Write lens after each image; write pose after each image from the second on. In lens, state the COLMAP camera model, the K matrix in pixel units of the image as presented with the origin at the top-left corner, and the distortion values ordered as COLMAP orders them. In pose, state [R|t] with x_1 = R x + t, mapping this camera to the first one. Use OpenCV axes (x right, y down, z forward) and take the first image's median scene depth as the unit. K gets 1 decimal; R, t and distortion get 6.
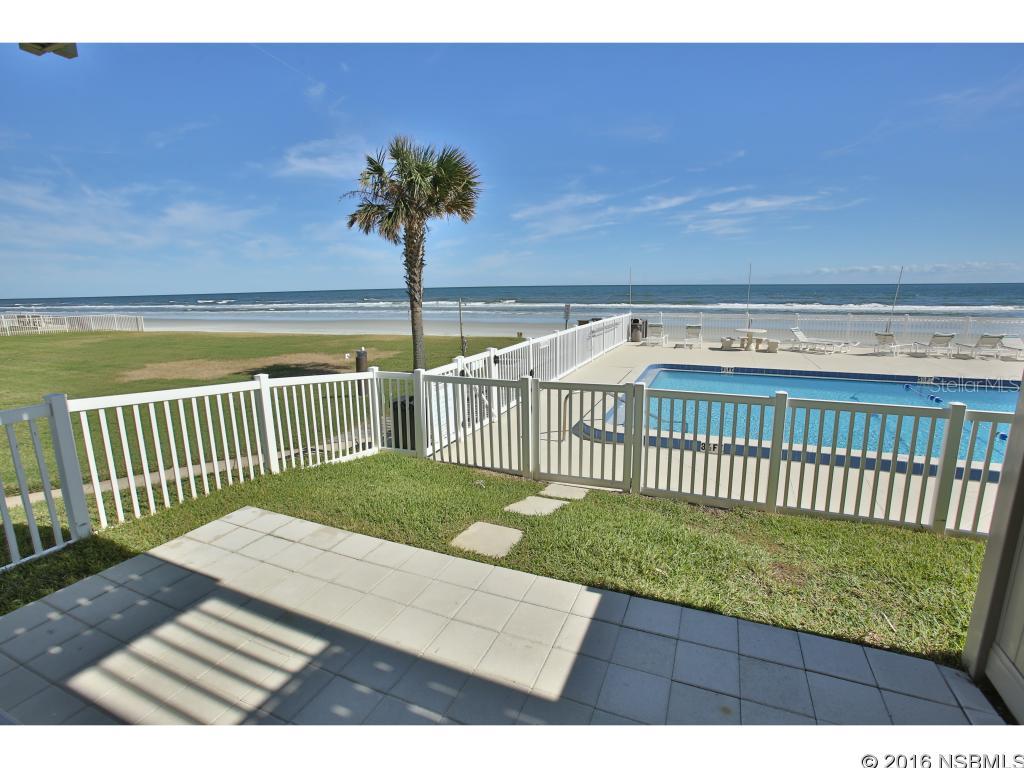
lens RADIAL K [[492.4, 0, 505.9], [0, 492.4, 385.2], [0, 0, 1]] dist [-0.078449, 0.035538]
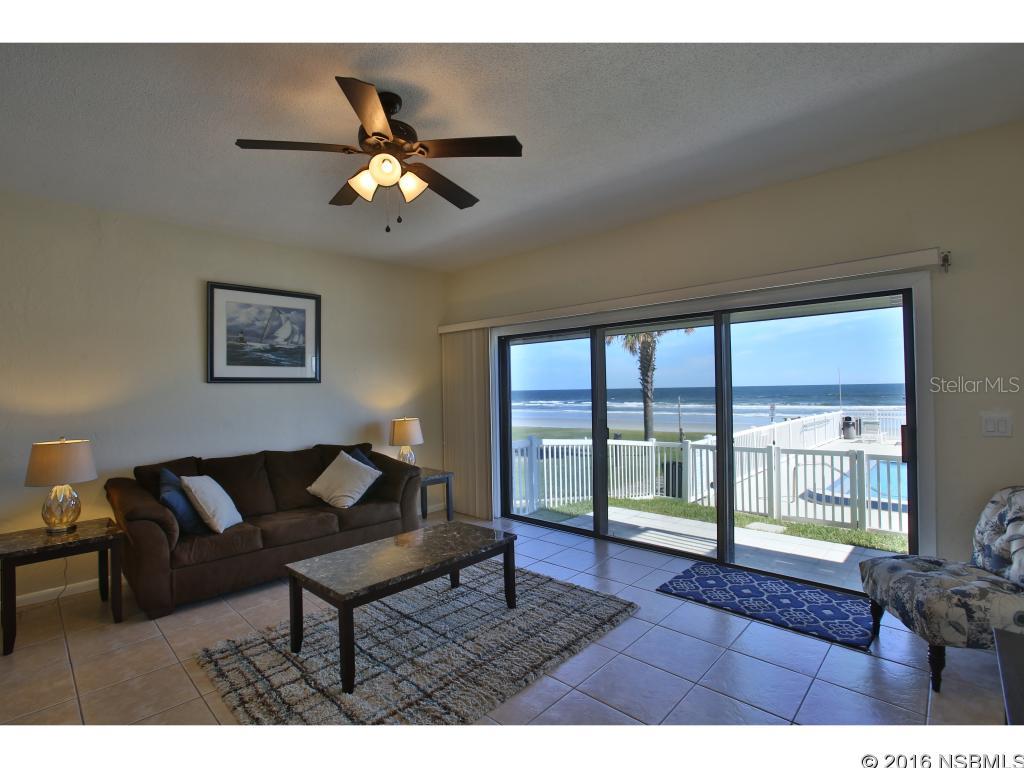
lens RADIAL K [[492.4, 0, 505.9], [0, 492.4, 385.2], [0, 0, 1]] dist [-0.078449, 0.035538]
pose [[0.936215, -0.009979, -0.351287, -0.087915], [-0.061233, 0.979674, -0.191022, 0.060381], [0.346052, 0.200348, 0.916574, -0.285460]]
